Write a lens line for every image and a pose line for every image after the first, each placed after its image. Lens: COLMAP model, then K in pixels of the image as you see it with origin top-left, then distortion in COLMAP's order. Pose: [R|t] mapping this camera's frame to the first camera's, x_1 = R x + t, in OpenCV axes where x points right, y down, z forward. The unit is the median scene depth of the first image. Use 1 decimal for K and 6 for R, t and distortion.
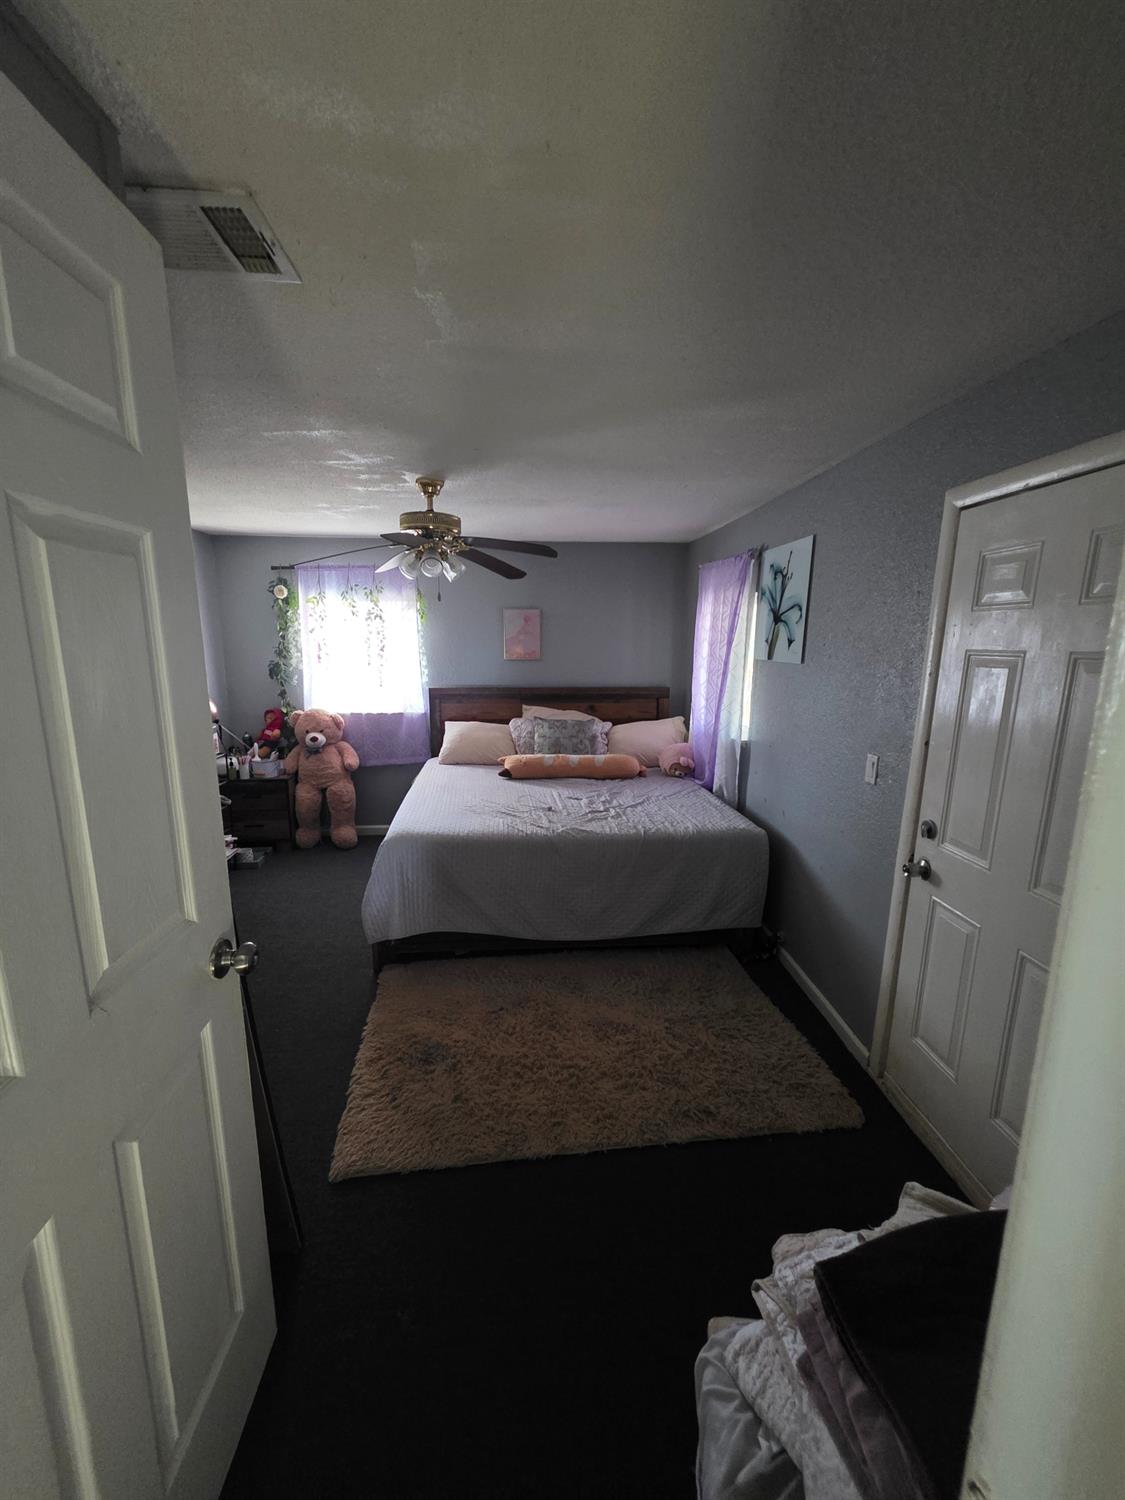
lens RADIAL K [[595.9, 0, 565.4], [0, 595.9, 755.4], [0, 0, 1]] dist [0.002281, 0.000579]
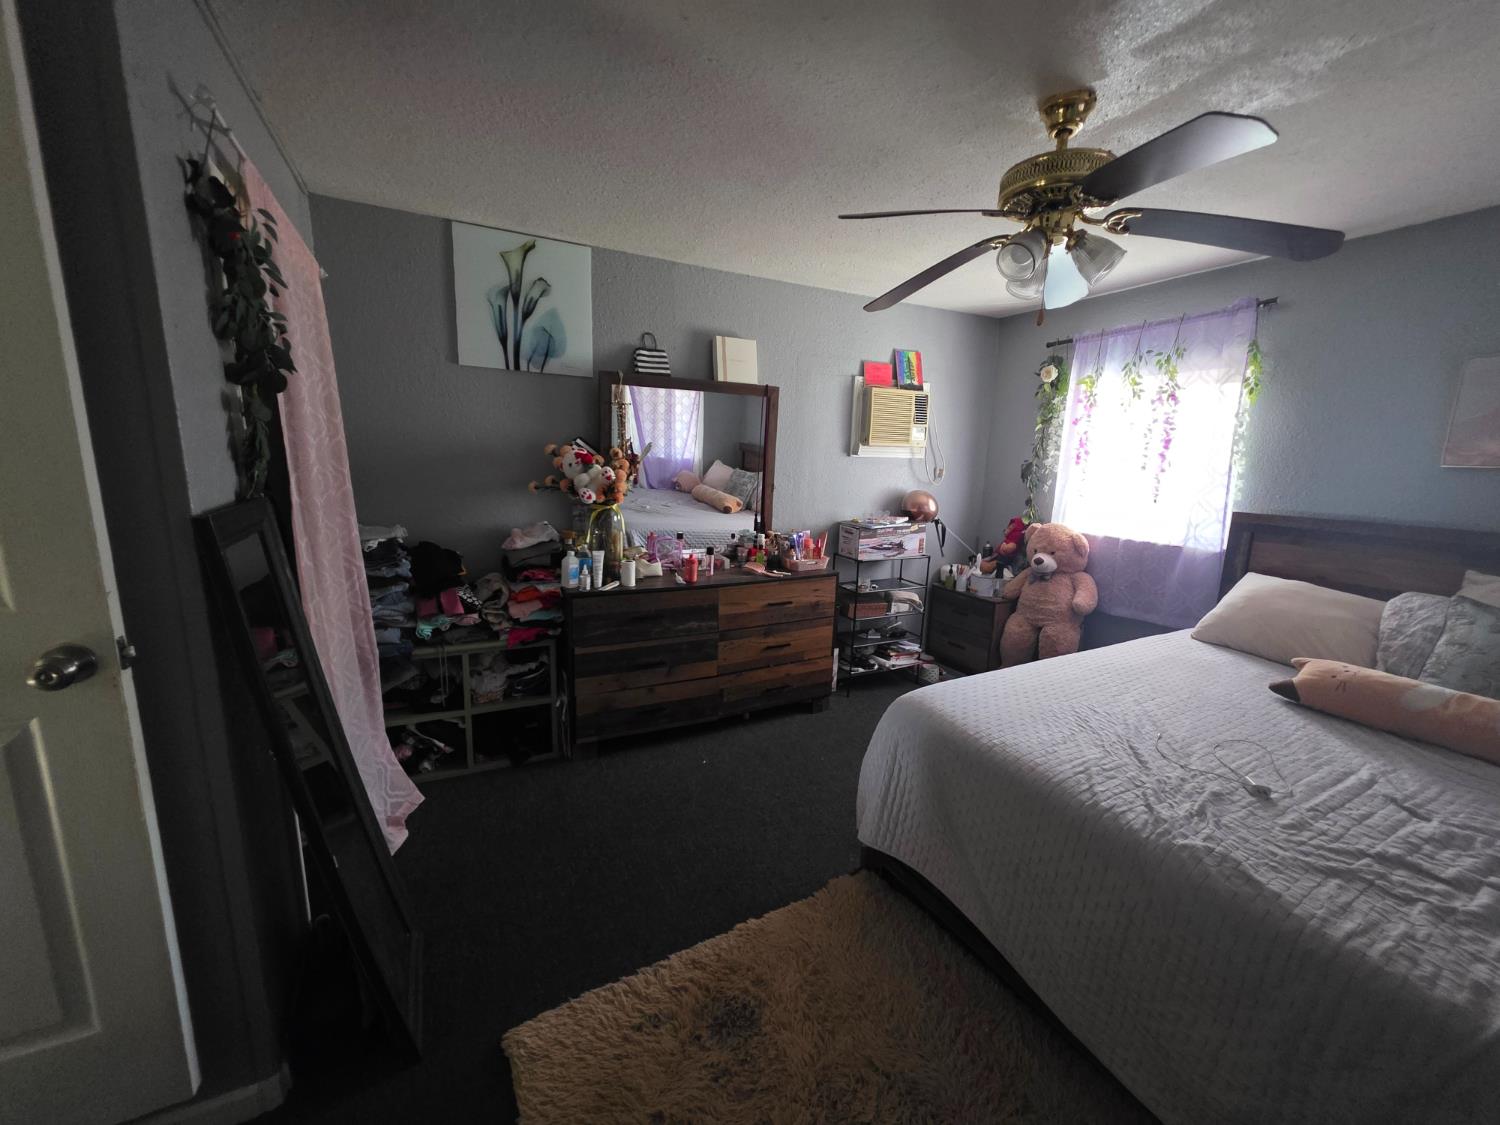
lens RADIAL K [[595.9, 0, 750.7], [0, 595.9, 566.8], [0, 0, 1]] dist [0.002281, 0.000579]
pose [[0.378474, 0.179646, -0.908011, 0.140220], [-0.204888, 0.972910, 0.107085, -0.026289], [0.902651, 0.145511, 0.405029, 0.348992]]
